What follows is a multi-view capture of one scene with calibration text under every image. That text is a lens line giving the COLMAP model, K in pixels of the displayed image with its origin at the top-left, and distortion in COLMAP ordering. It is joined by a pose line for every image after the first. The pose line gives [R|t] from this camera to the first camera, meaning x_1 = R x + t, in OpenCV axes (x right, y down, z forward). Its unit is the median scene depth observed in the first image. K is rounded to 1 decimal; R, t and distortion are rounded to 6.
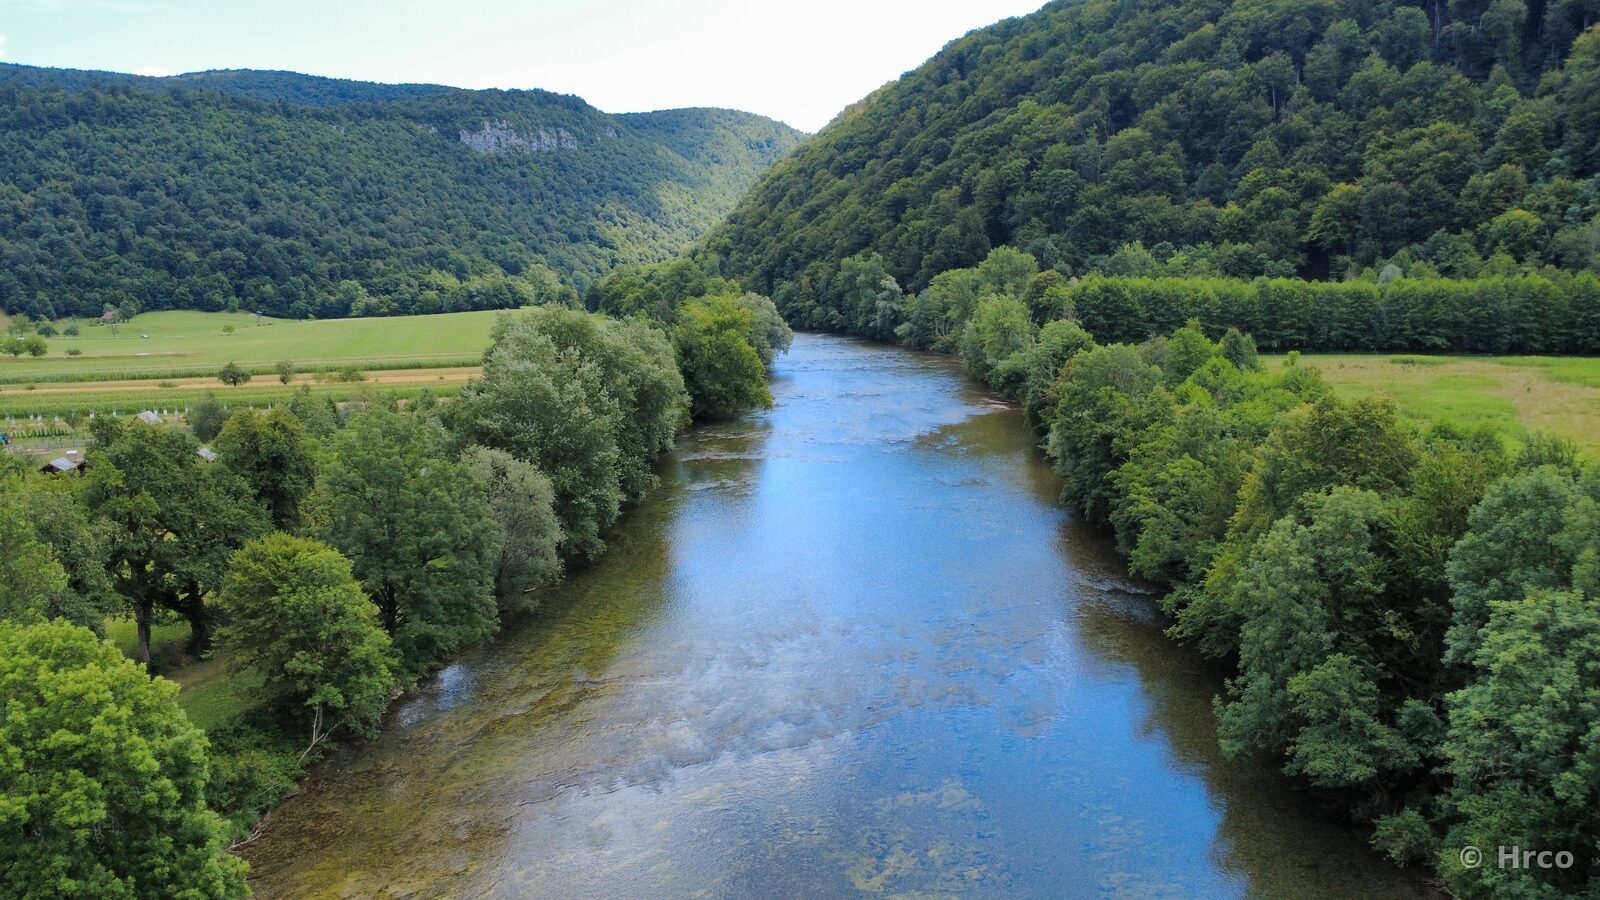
lens RADIAL K [[1201.5, 0, 800.0], [0, 1201.5, 450.0], [0, 0, 1]] dist [-0.004903, 0.003837]
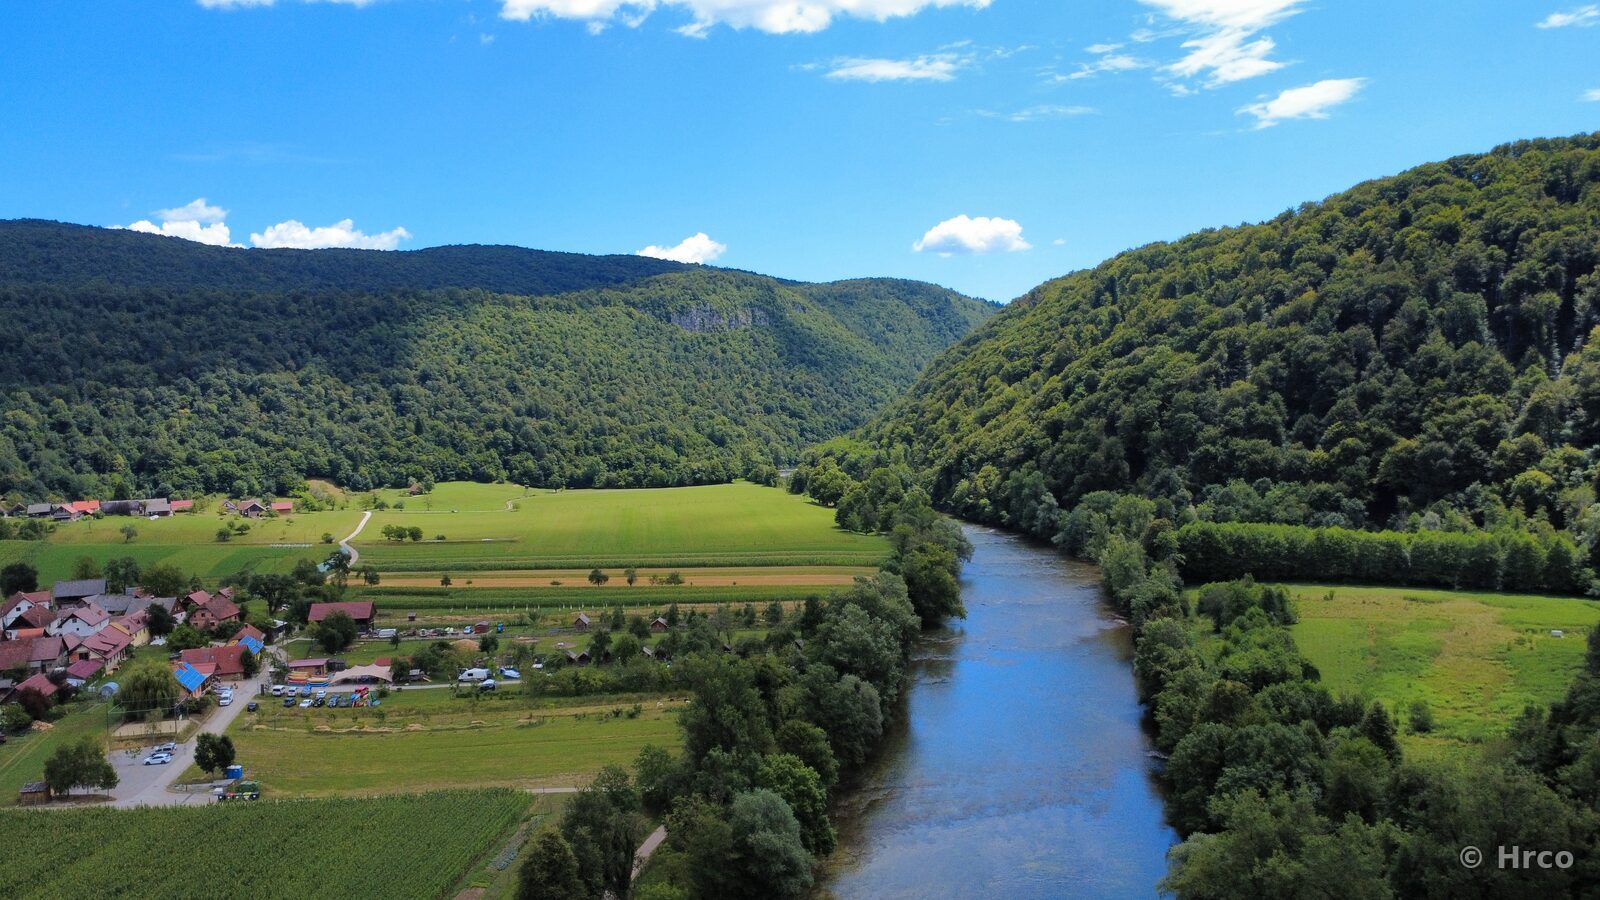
lens RADIAL K [[1201.5, 0, 800.0], [0, 1201.5, 450.0], [0, 0, 1]] dist [-0.004903, 0.003837]
pose [[0.990963, 0.013320, -0.133476, -0.014376], [-0.028064, 0.993623, -0.109204, -0.035053], [0.131170, 0.111963, 0.985017, -0.249486]]
